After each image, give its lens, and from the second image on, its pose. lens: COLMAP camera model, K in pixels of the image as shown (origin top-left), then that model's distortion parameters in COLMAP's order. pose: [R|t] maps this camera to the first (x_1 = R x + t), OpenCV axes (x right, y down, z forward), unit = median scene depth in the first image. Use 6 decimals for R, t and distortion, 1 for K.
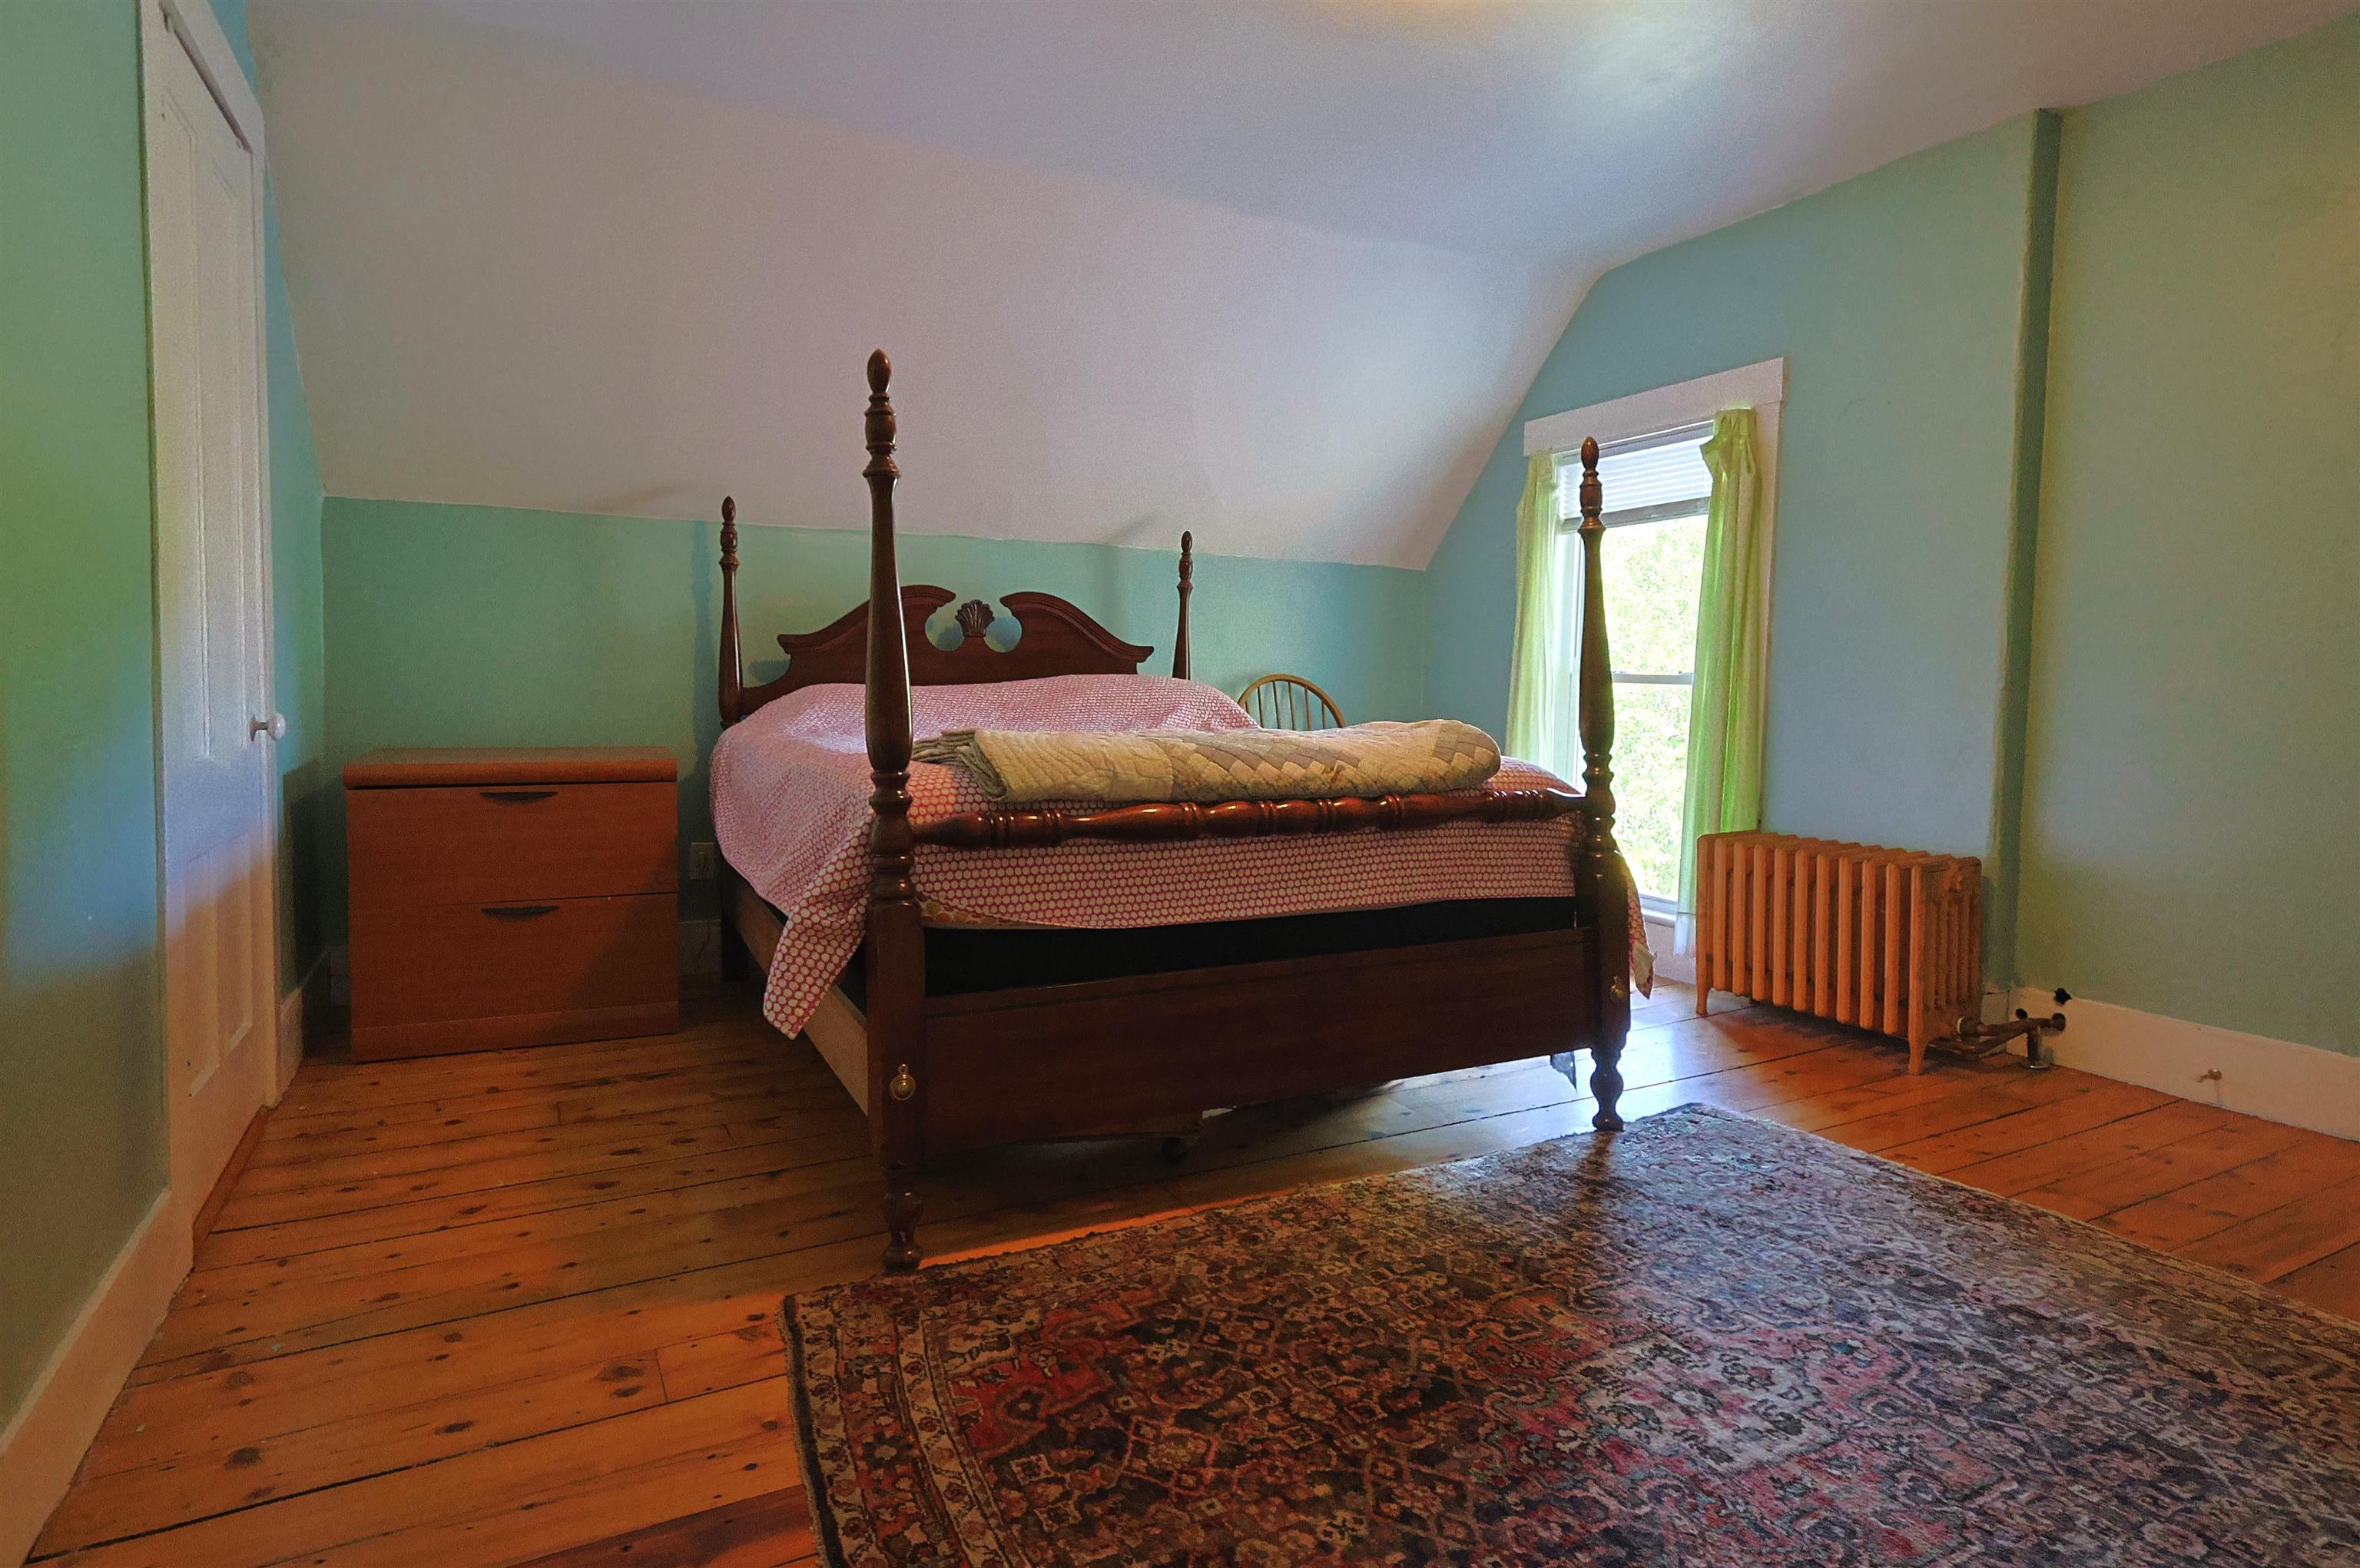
lens RADIAL K [[1361.0, 0, 1182.2], [0, 1361.0, 747.6], [0, 0, 1]] dist [0.001022, -0.001011]
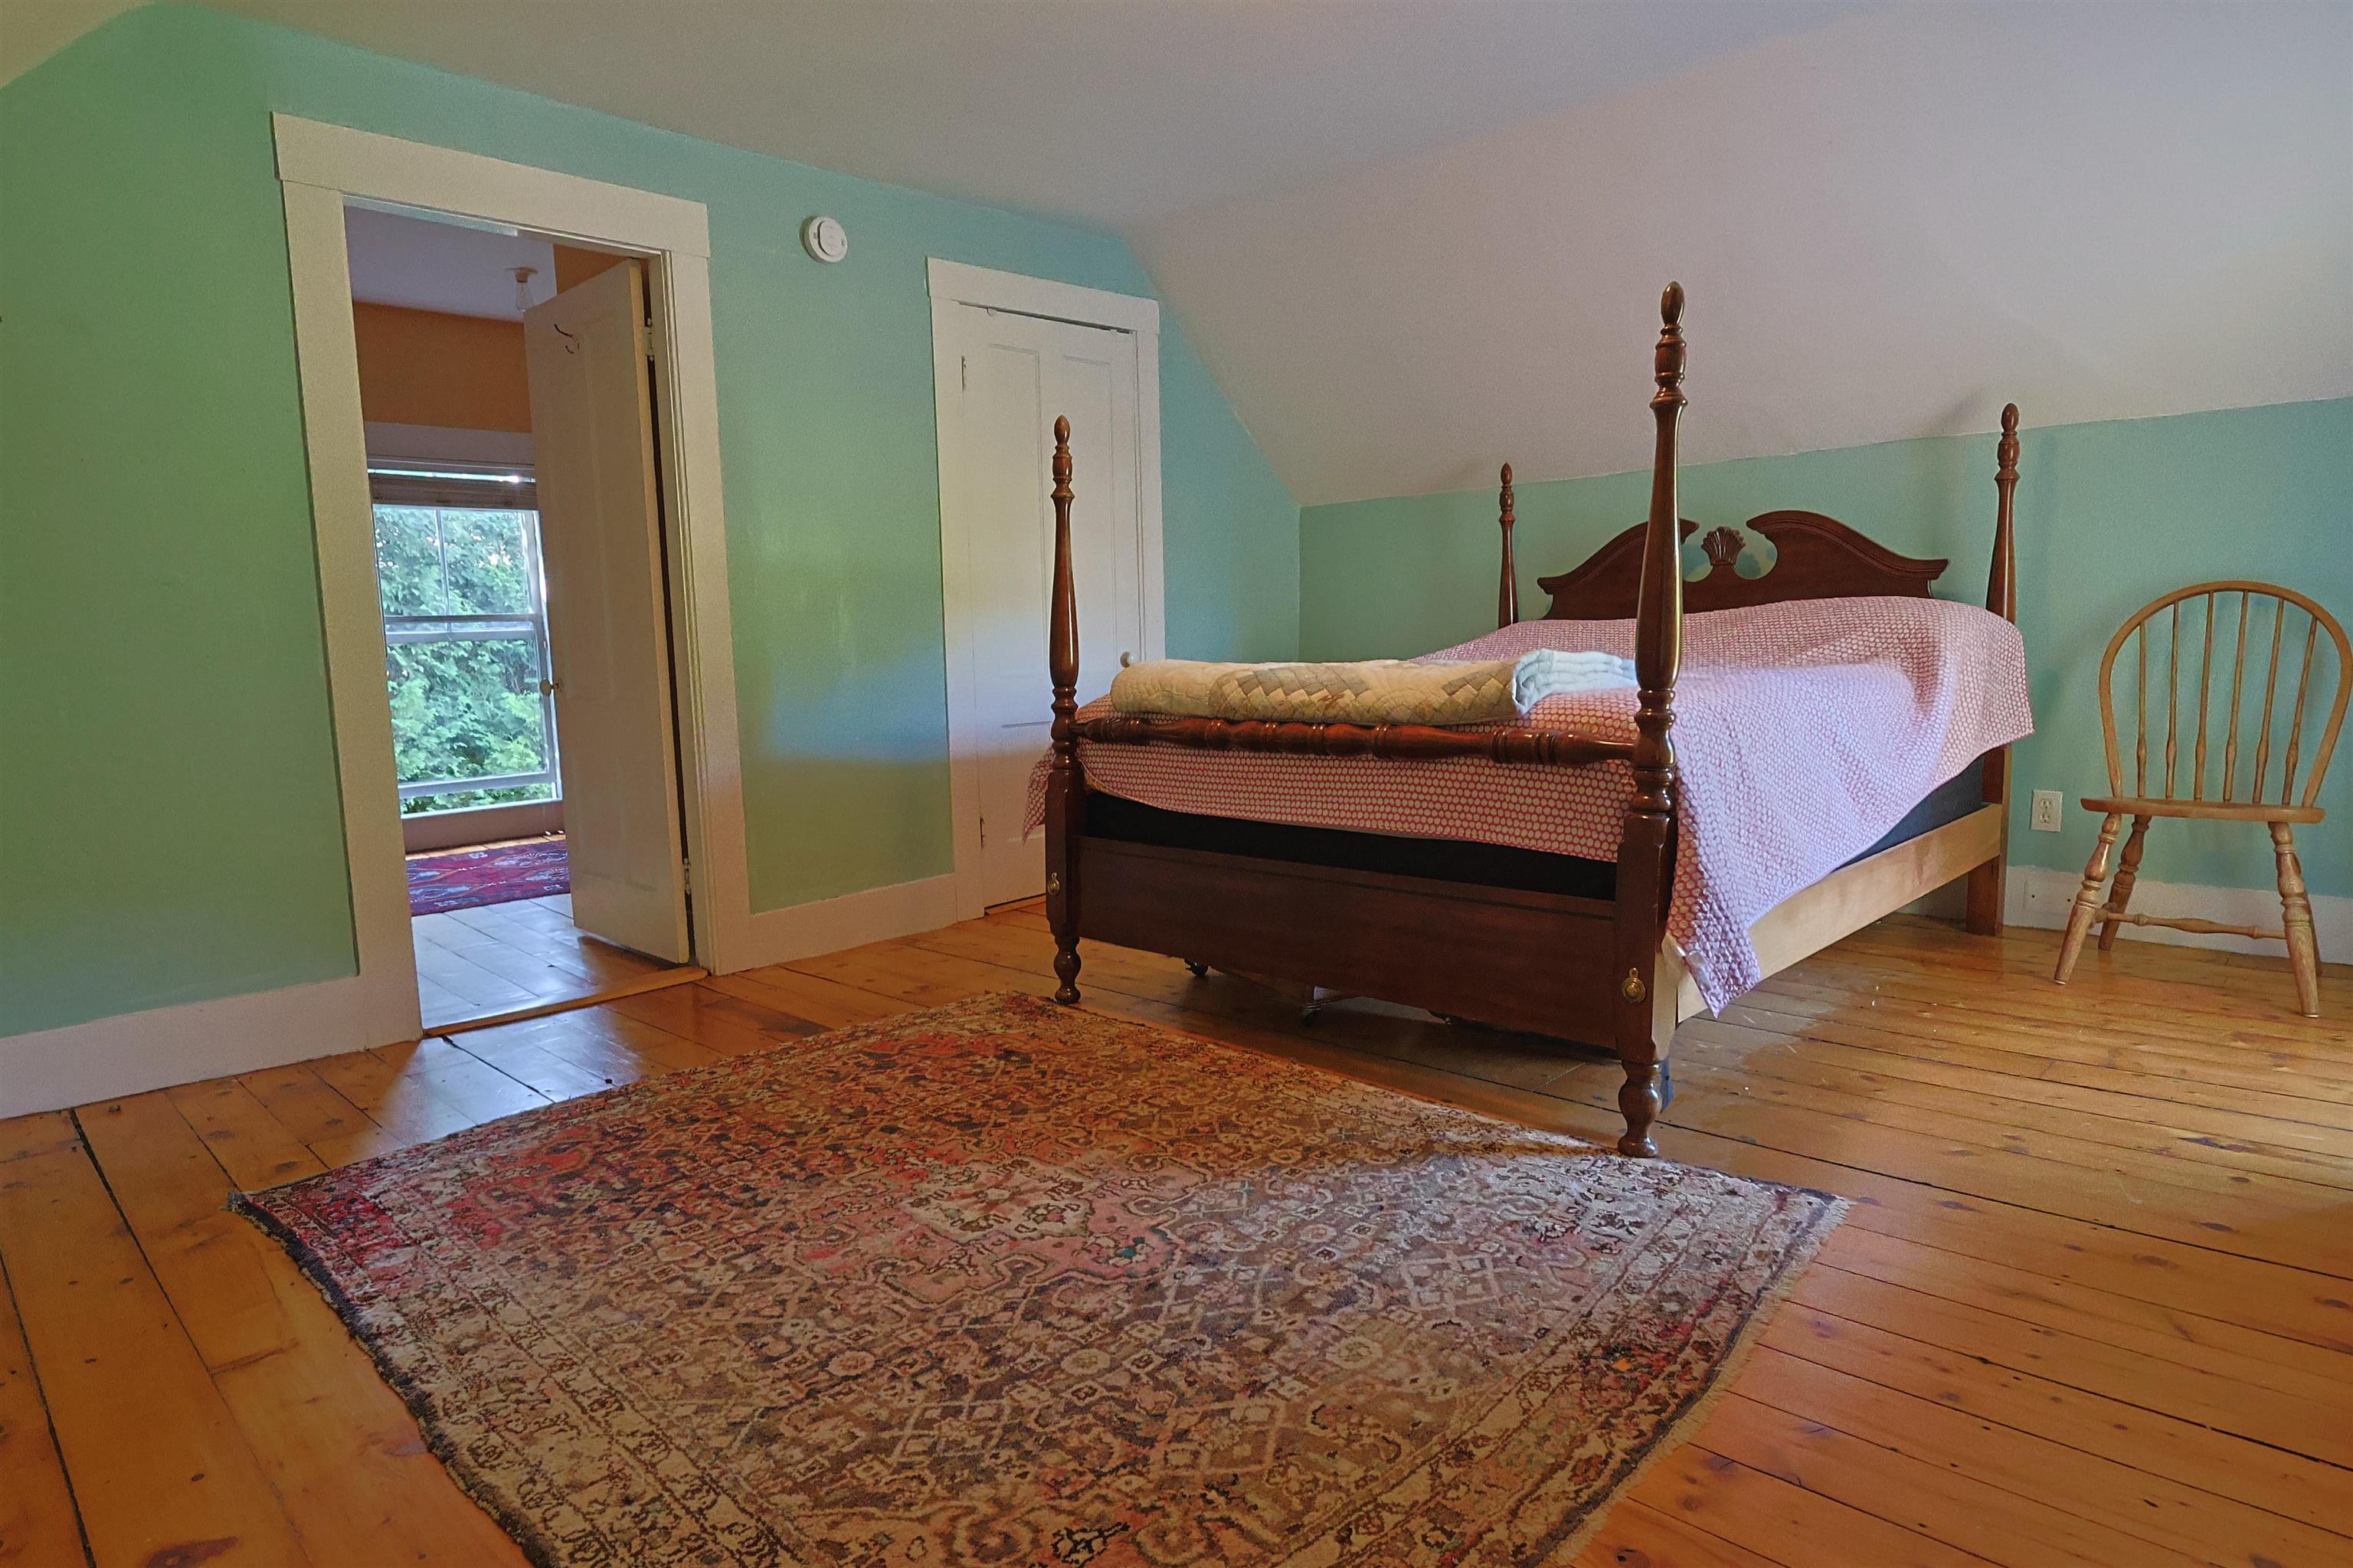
lens RADIAL K [[1330.9, 0, 1107.0], [0, 1330.9, 794.0], [0, 0, 1]] dist [-0.000761, 0.000742]
pose [[0.268768, 0.095588, -0.958450, 1.105617], [-0.015102, 0.995359, 0.095034, -0.005591], [0.963086, -0.011067, 0.268965, 0.552628]]
